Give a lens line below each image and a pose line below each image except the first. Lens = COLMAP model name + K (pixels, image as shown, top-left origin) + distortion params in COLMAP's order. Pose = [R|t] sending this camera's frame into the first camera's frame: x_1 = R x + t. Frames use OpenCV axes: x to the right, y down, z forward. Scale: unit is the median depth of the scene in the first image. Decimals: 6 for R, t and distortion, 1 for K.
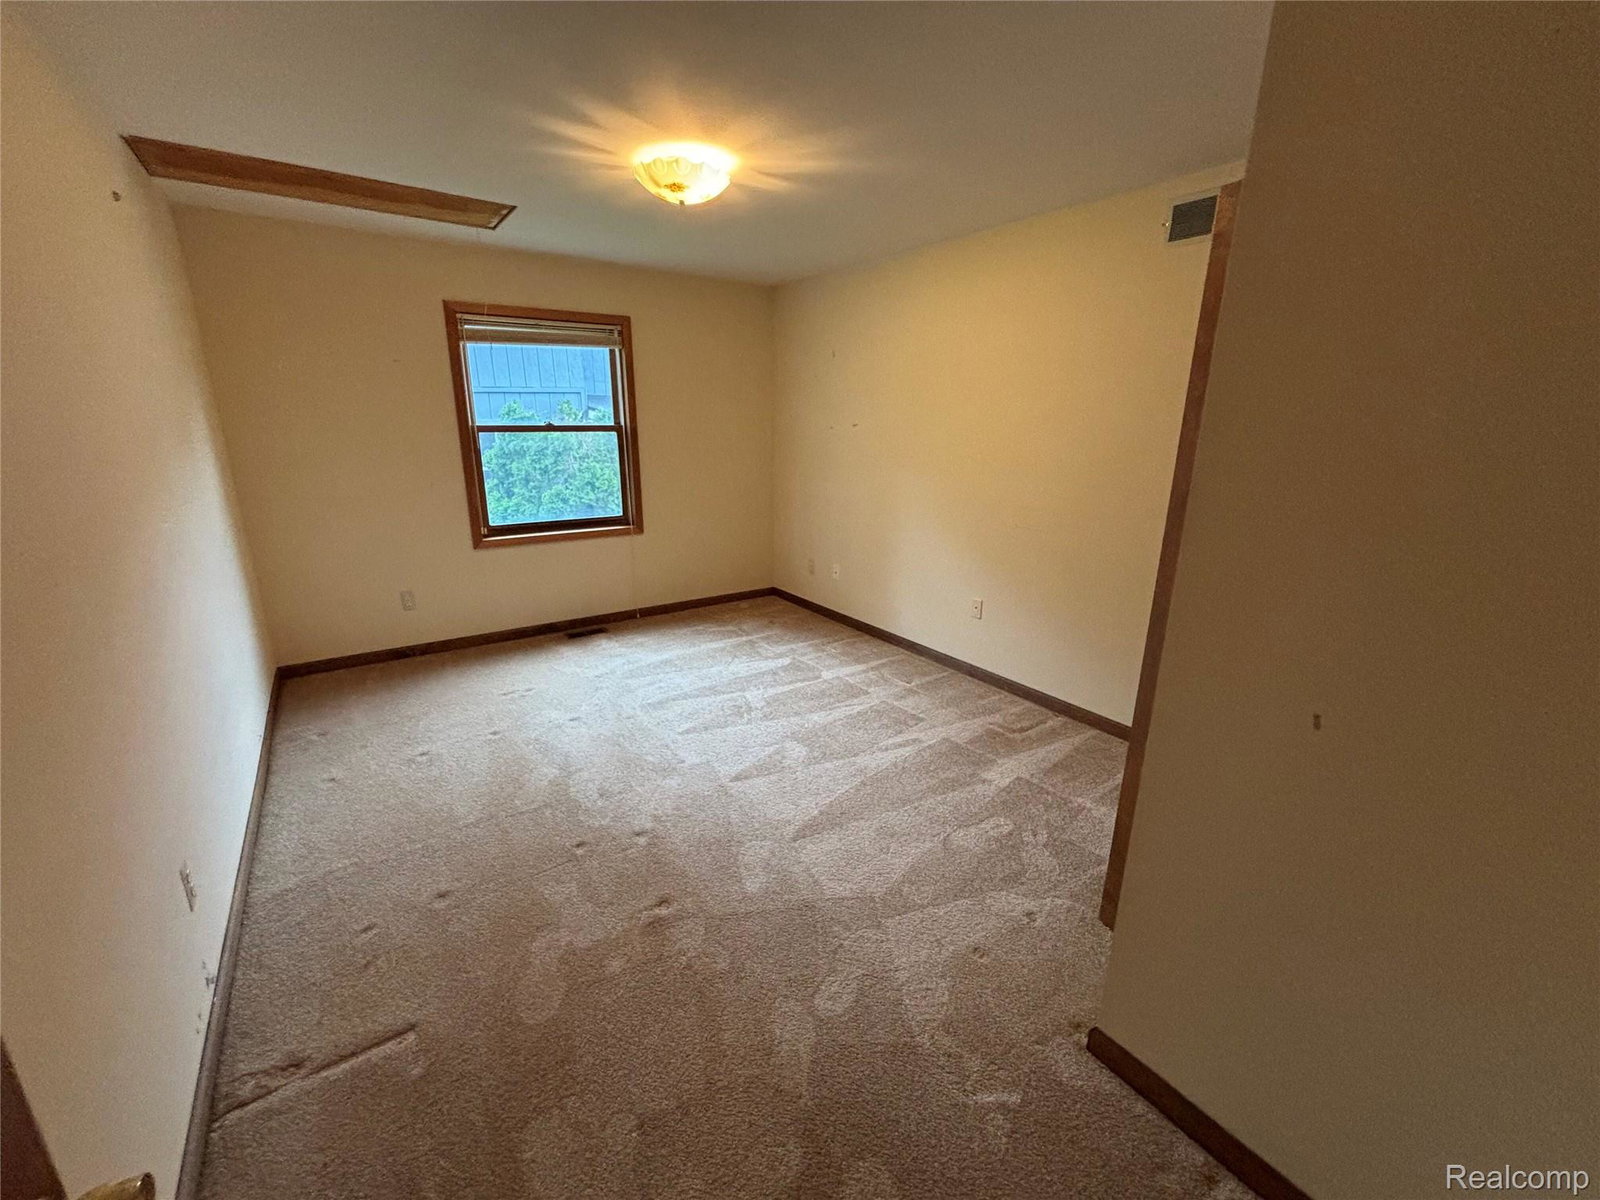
lens RADIAL K [[636.3, 0, 800.0], [0, 636.3, 600.0], [0, 0, 1]] dist [-0.010224, -0.000058]
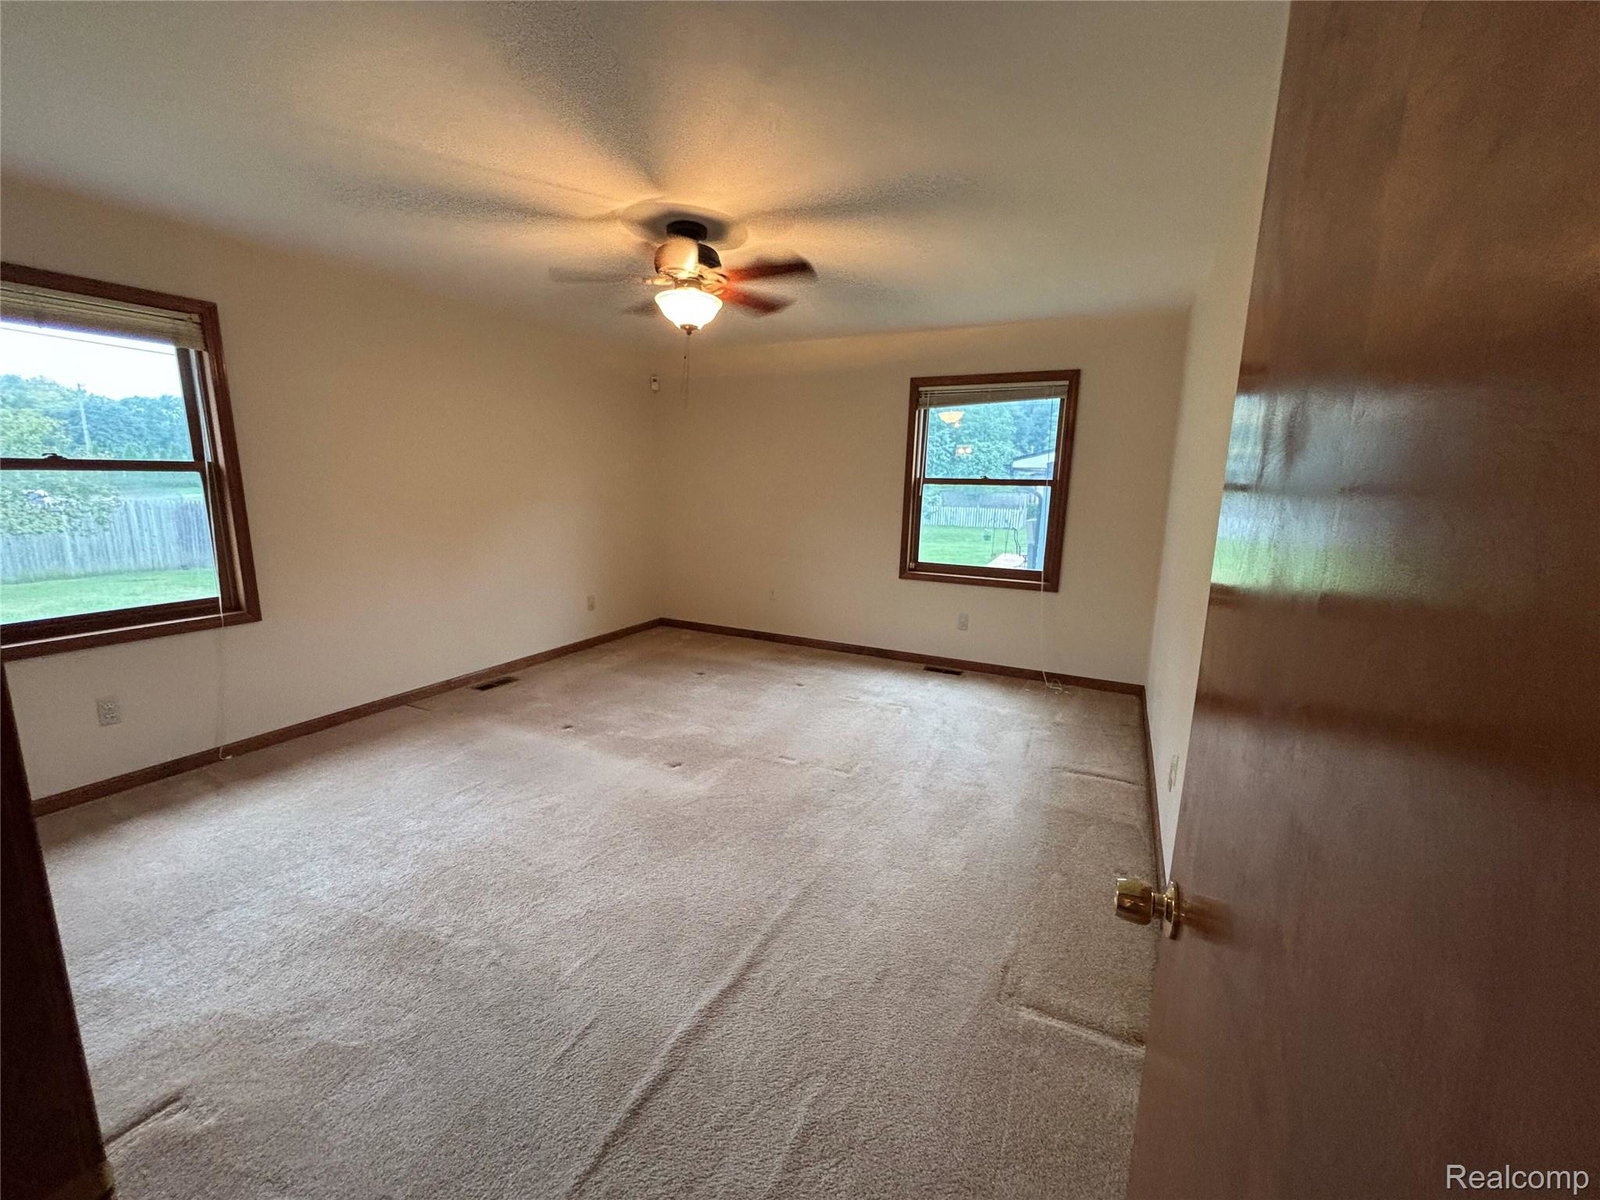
lens RADIAL K [[636.3, 0, 800.0], [0, 636.3, 600.0], [0, 0, 1]] dist [-0.010224, -0.000058]
pose [[0.476748, 0.166063, -0.863212, 0.432394], [-0.244544, 0.968285, 0.051217, -0.057100], [0.844340, 0.186676, 0.502237, 0.249528]]
